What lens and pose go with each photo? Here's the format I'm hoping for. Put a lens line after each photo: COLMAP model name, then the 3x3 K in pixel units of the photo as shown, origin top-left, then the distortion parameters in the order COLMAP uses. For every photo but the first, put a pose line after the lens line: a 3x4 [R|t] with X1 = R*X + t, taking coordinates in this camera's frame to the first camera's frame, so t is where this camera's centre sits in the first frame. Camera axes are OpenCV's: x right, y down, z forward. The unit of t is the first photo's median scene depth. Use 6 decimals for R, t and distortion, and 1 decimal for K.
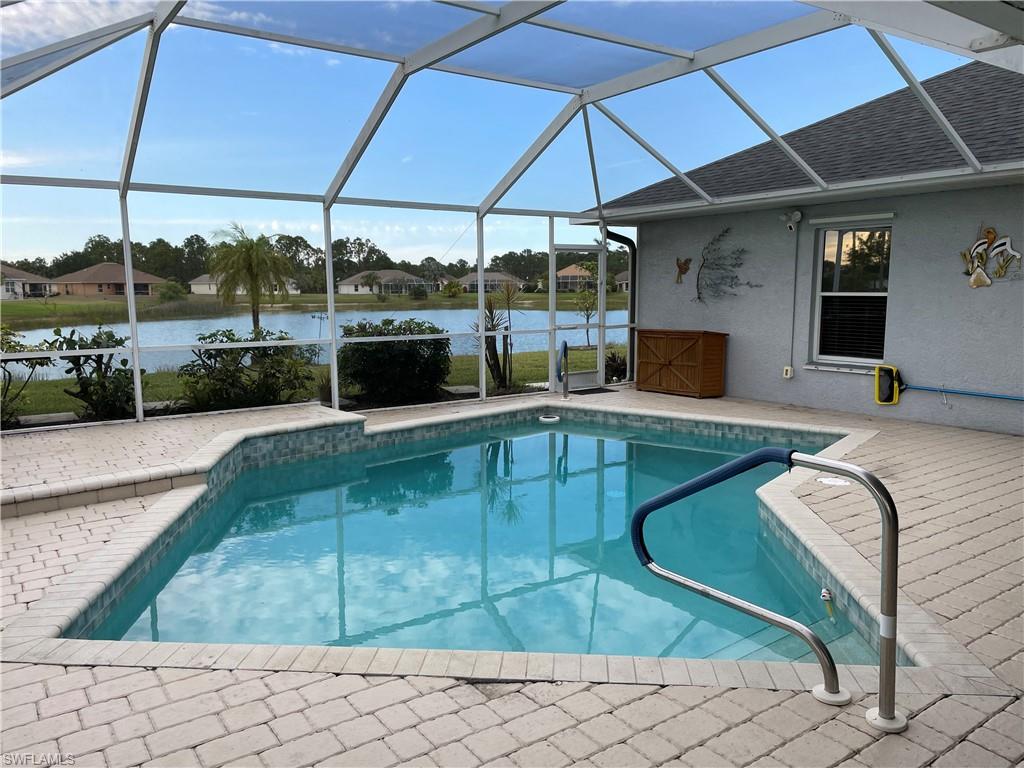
lens RADIAL K [[780.3, 0, 508.1], [0, 780.3, 384.9], [0, 0, 1]] dist [0.089838, -0.108857]
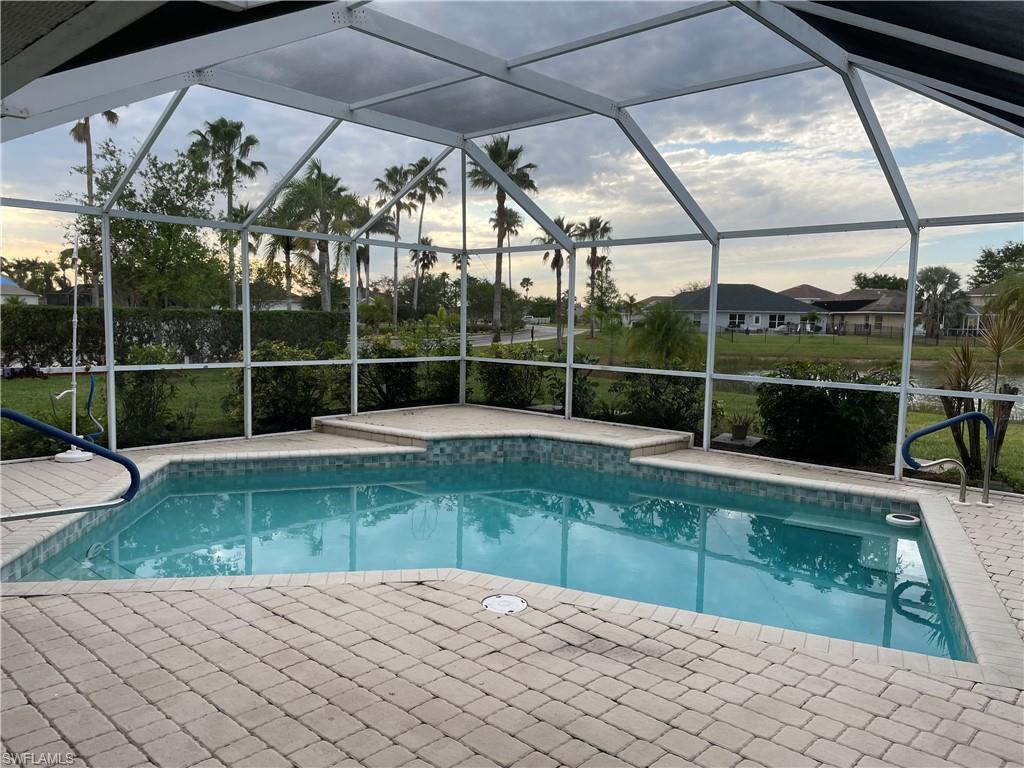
lens RADIAL K [[780.3, 0, 507.9], [0, 780.3, 390.0], [0, 0, 1]] dist [0.089838, -0.108857]
pose [[0.210800, 0.108645, -0.971473, 0.837318], [-0.146161, 0.986136, 0.078569, -0.095154], [0.966540, 0.125429, 0.223757, 0.640592]]
